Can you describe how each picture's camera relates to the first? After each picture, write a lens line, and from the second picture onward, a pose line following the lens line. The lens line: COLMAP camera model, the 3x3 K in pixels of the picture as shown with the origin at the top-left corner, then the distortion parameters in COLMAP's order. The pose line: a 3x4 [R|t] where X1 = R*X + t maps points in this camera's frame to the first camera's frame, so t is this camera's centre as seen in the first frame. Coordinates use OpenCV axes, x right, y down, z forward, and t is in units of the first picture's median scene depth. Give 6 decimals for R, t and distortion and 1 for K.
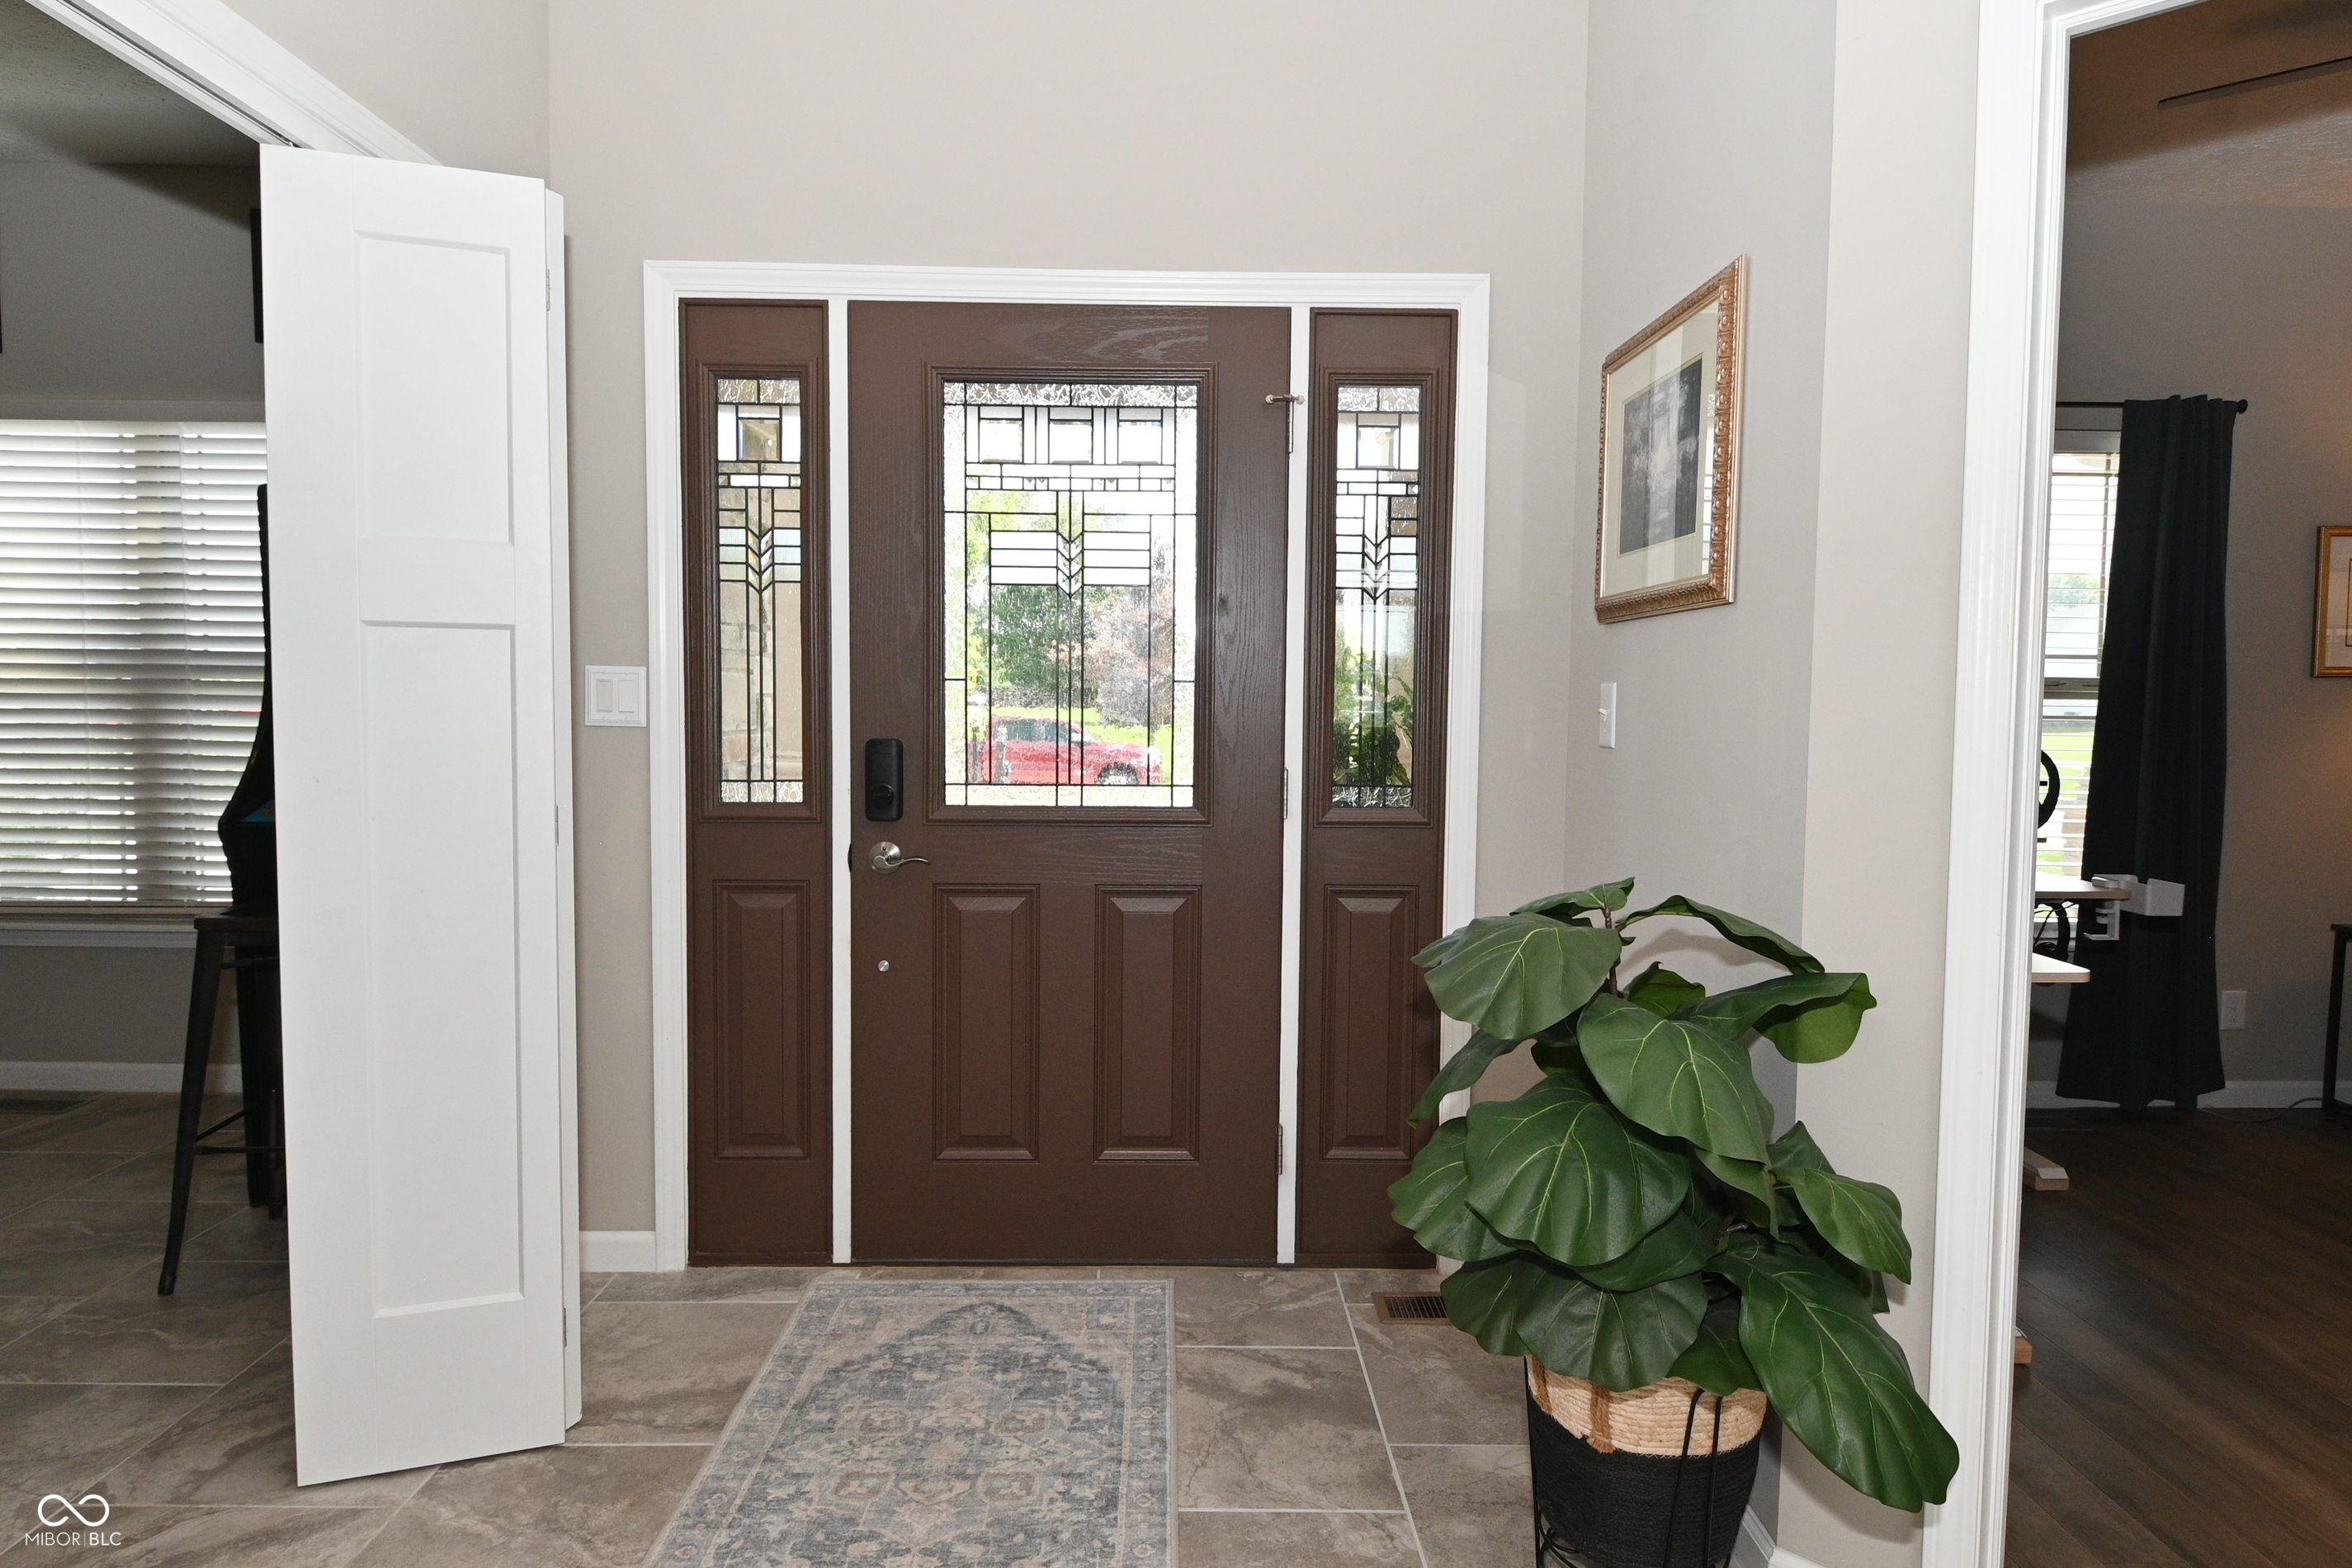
lens RADIAL K [[1346.5, 0, 1163.5], [0, 1346.5, 785.9], [0, 0, 1]] dist [0.013976, -0.021693]
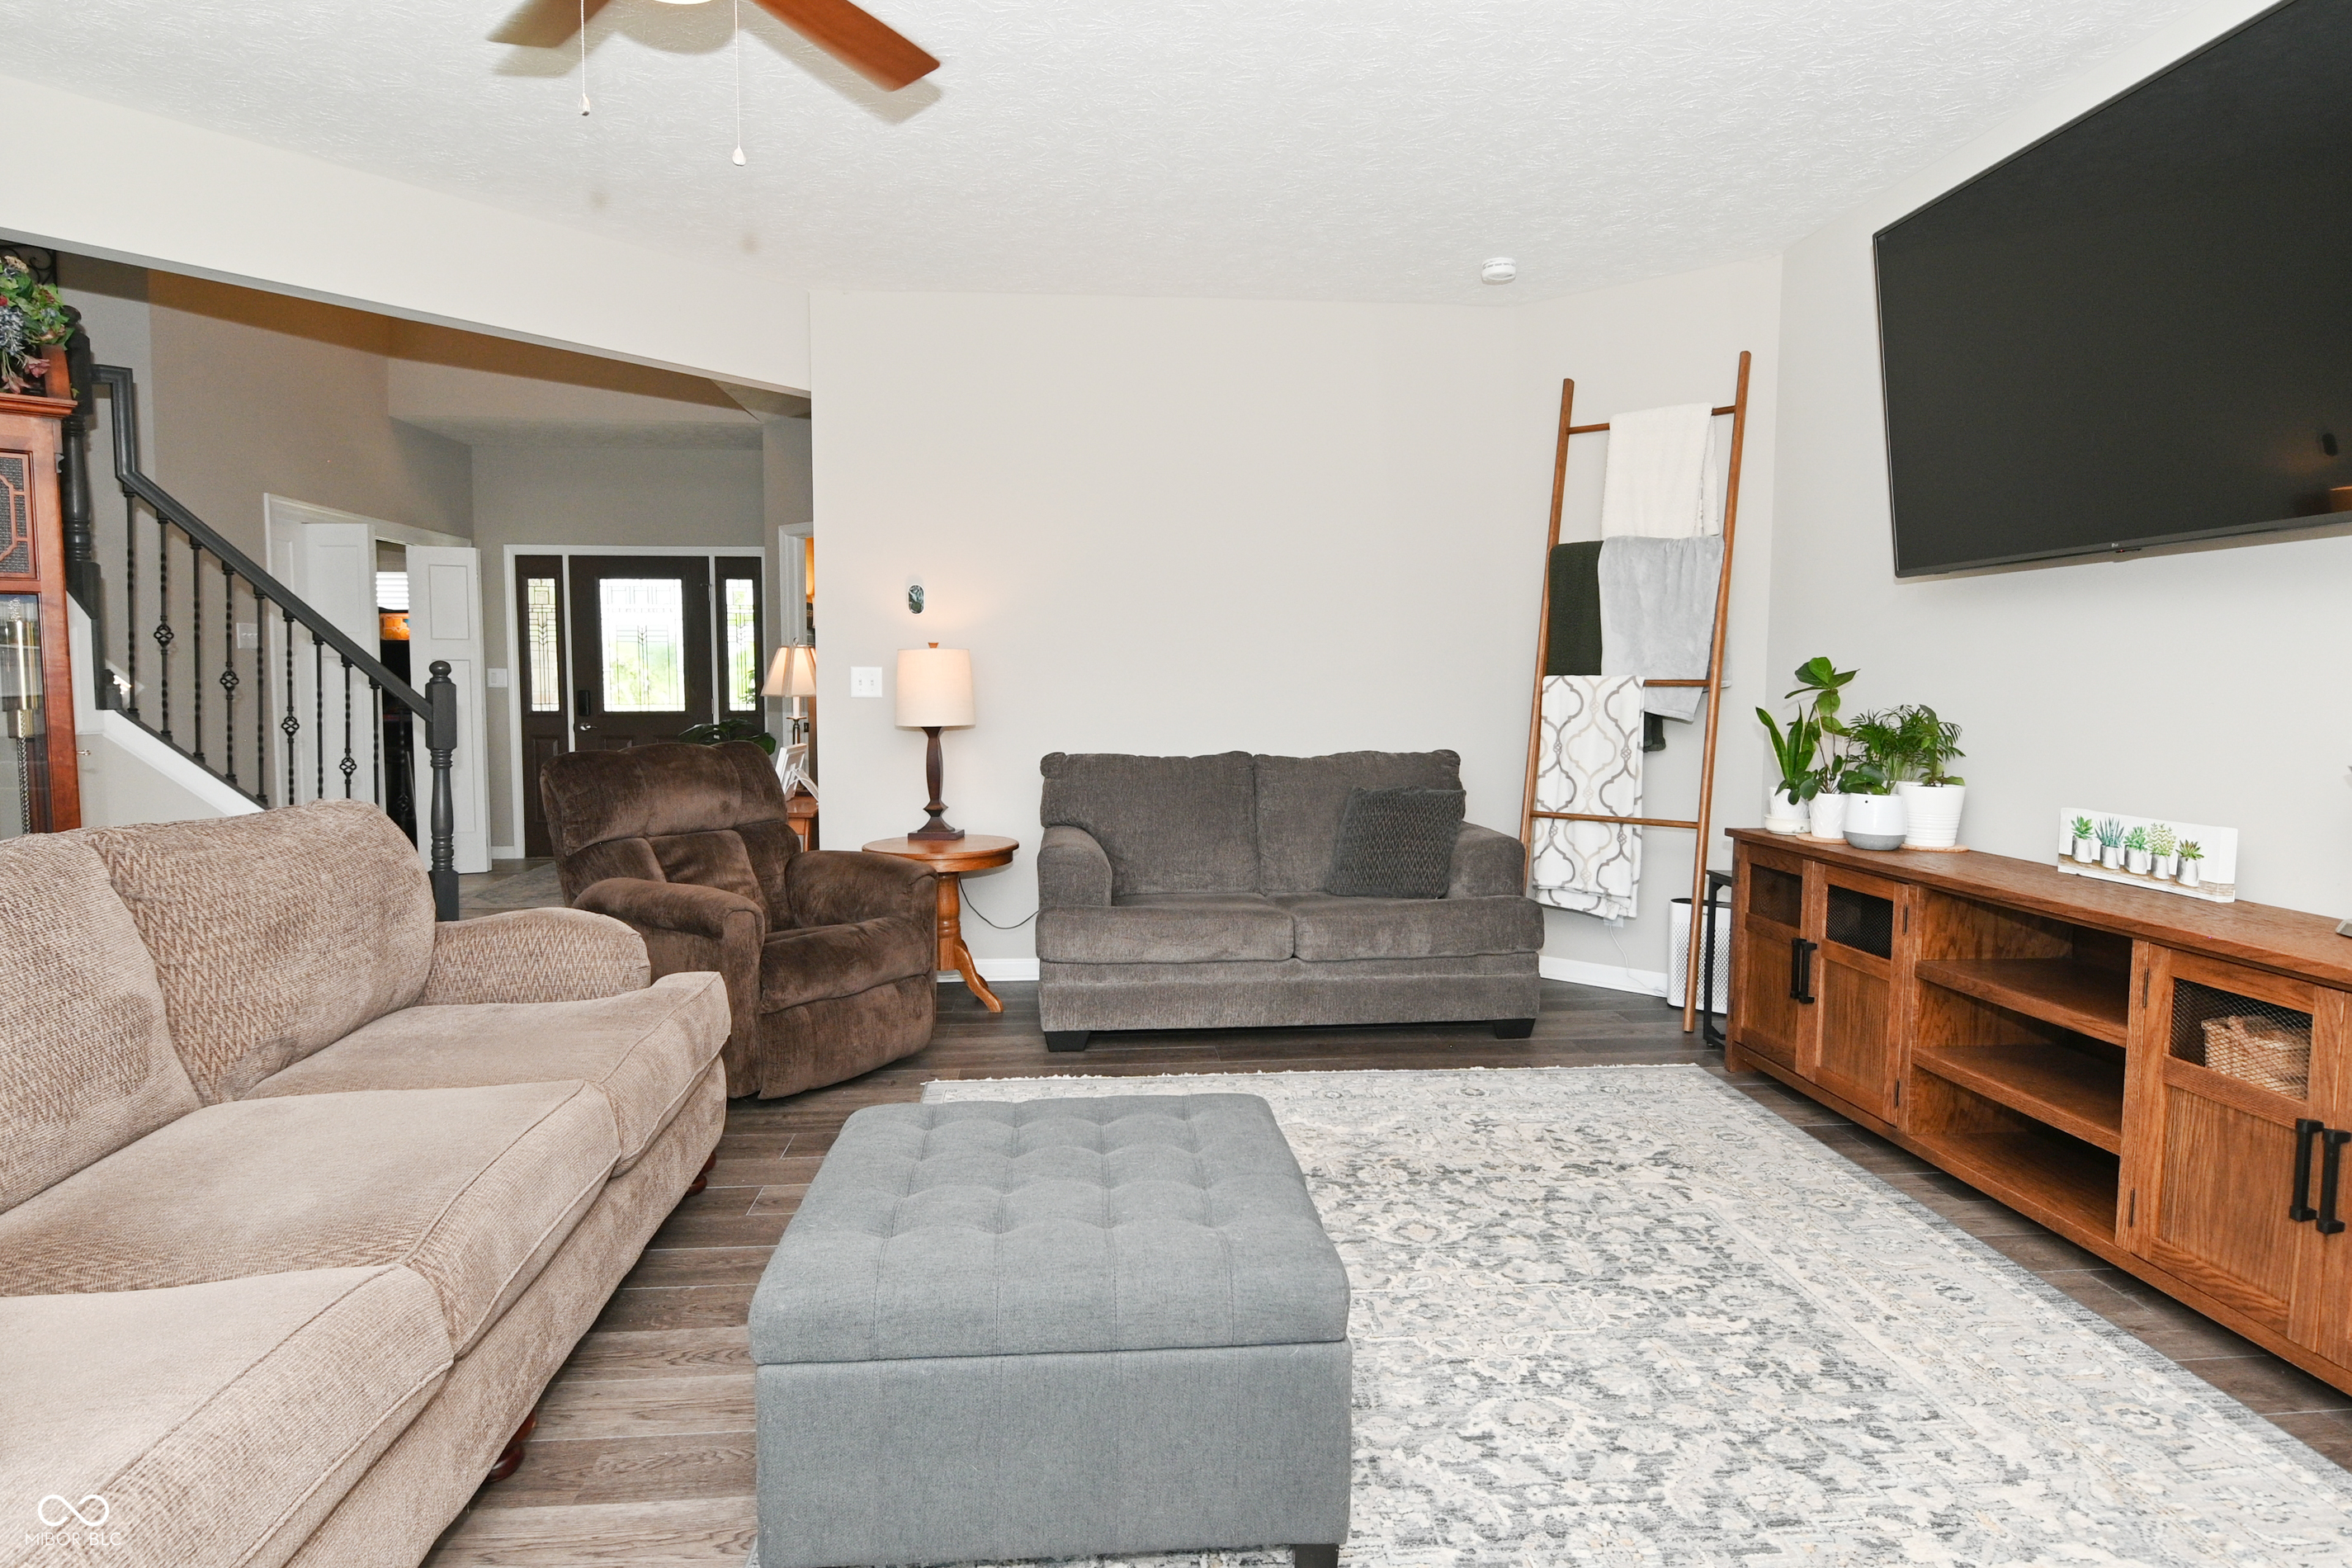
lens RADIAL K [[1346.5, 0, 1162.8], [0, 1346.5, 780.8], [0, 0, 1]] dist [0.013976, -0.021693]
pose [[0.997627, -0.012877, 0.067628, 0.955463], [0.012336, 0.999888, 0.008416, 0.173326], [-0.067729, -0.007562, 0.997675, -2.316573]]
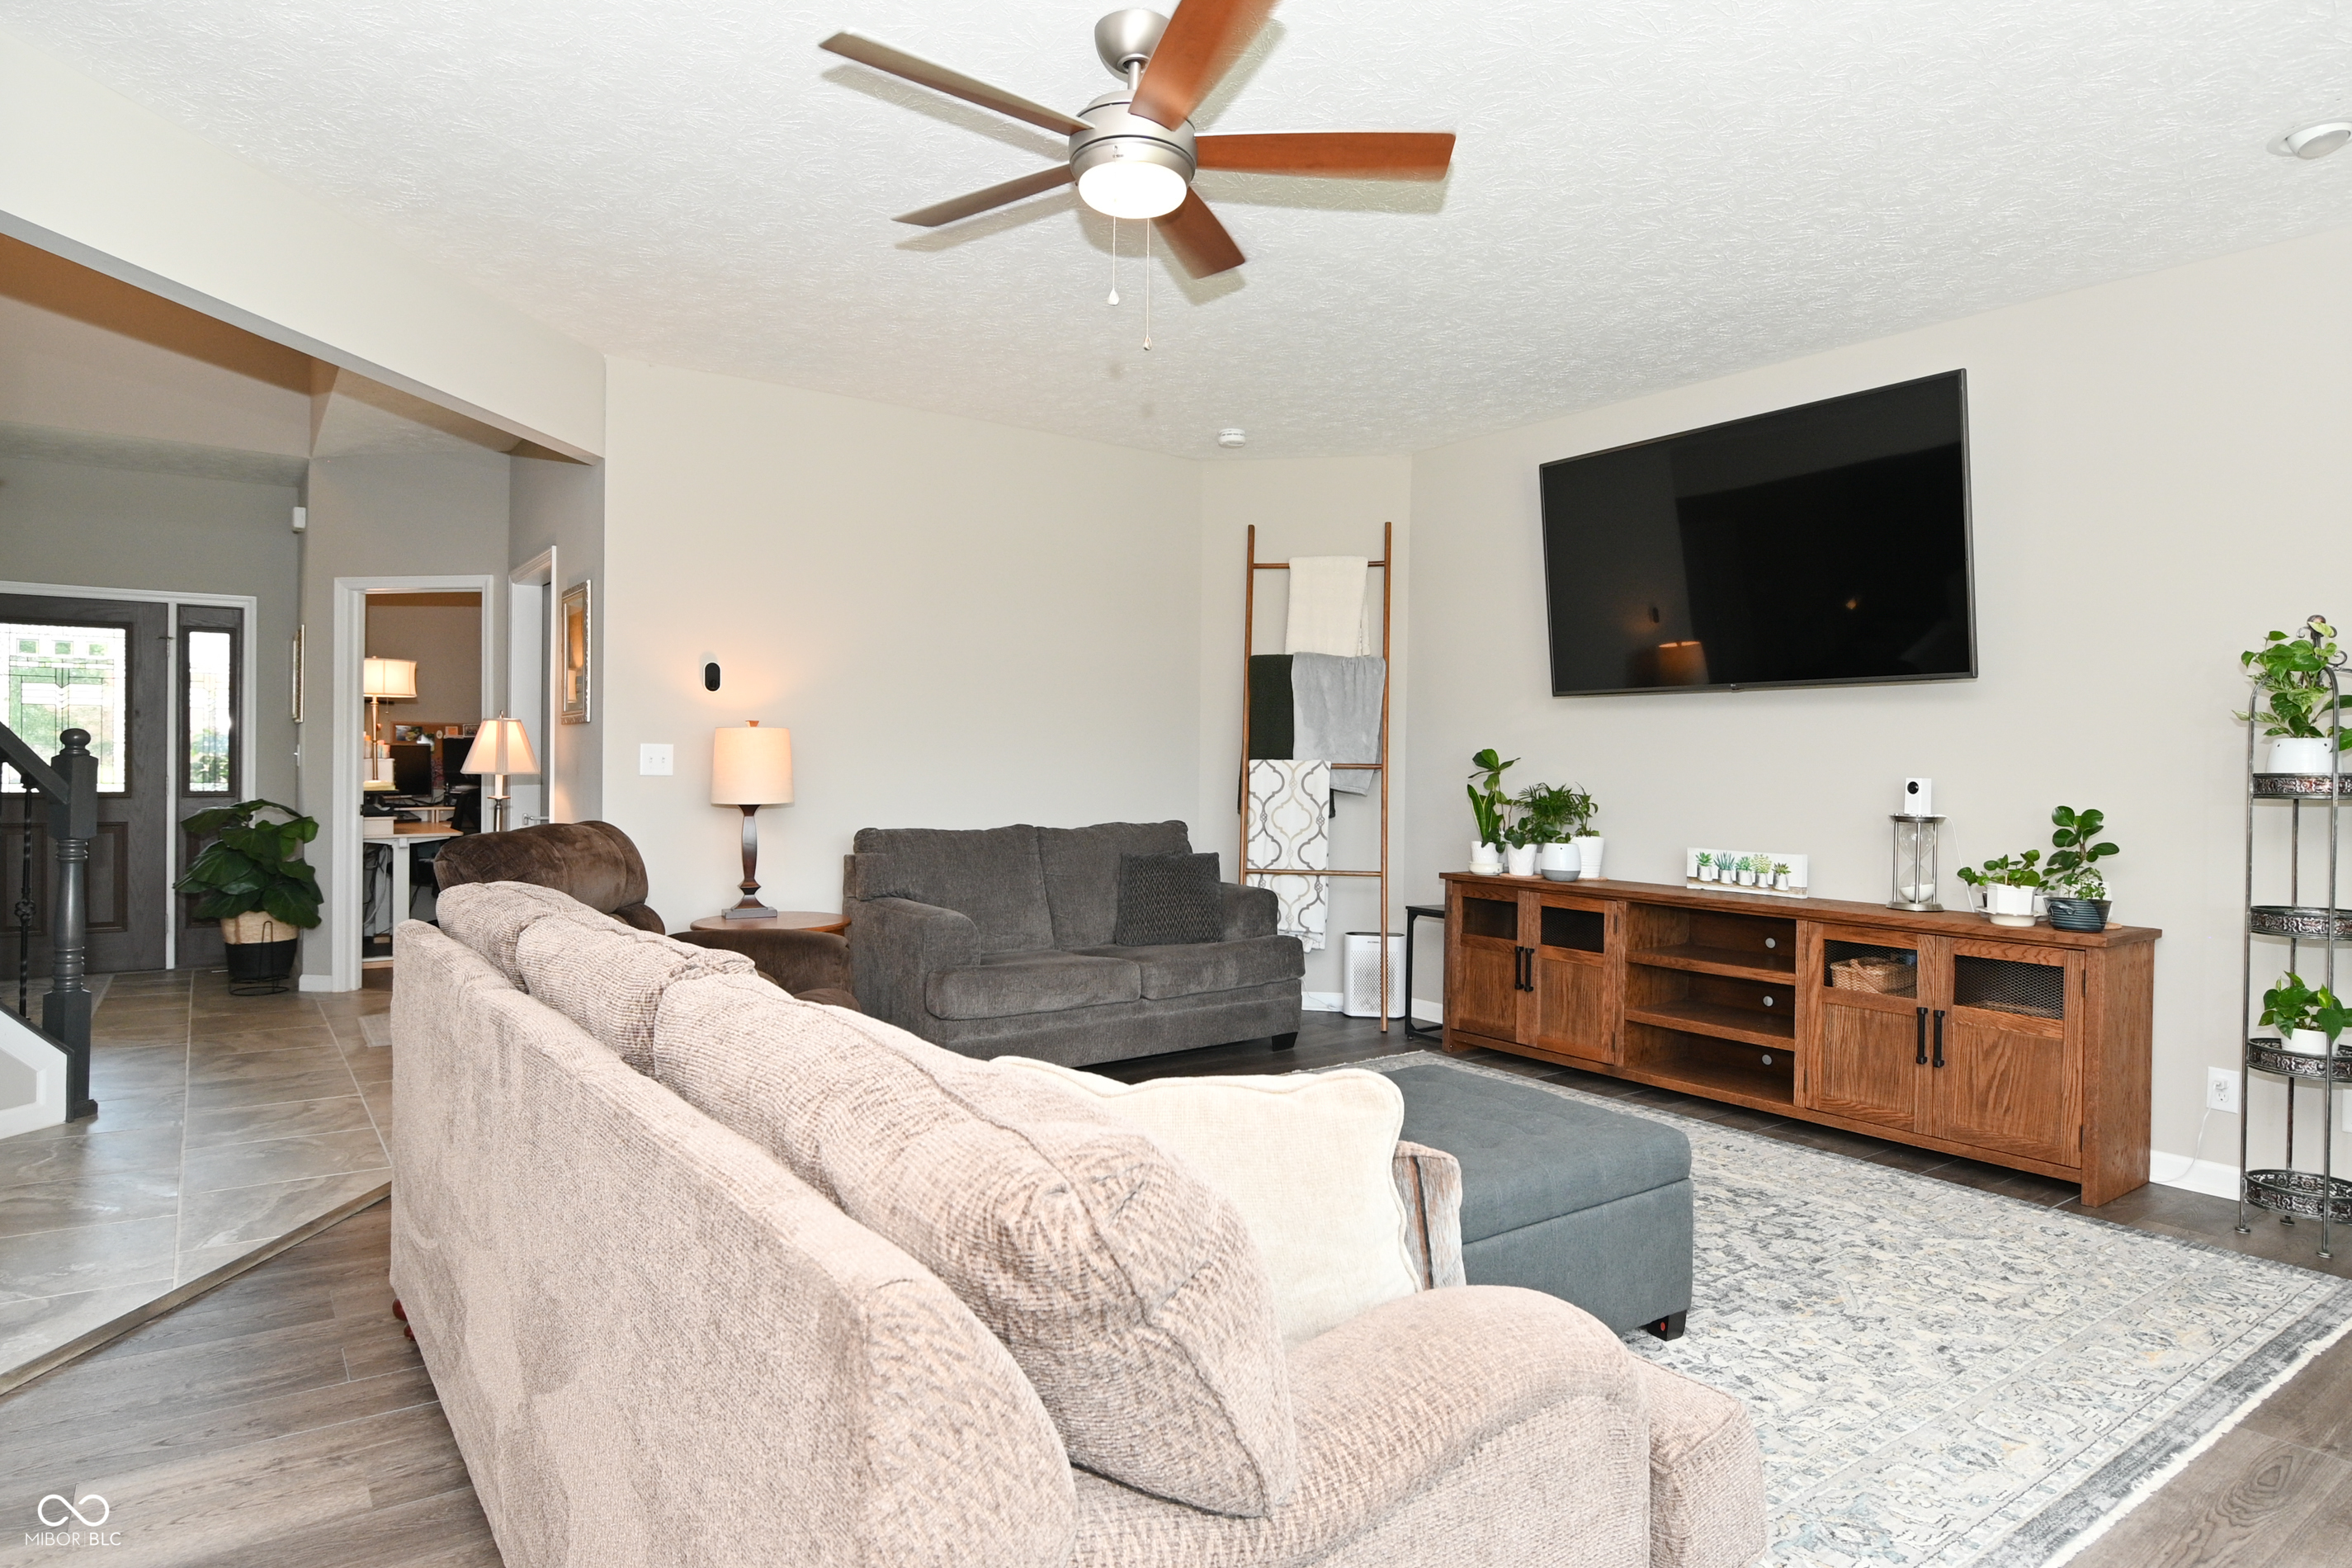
lens RADIAL K [[1346.5, 0, 1201.6], [0, 1346.5, 771.4], [0, 0, 1]] dist [0.013976, -0.021693]
pose [[0.812402, -0.004612, 0.583080, 0.198632], [0.036469, 0.998413, -0.042916, 0.167123], [-0.581957, 0.056129, 0.811280, -2.320839]]
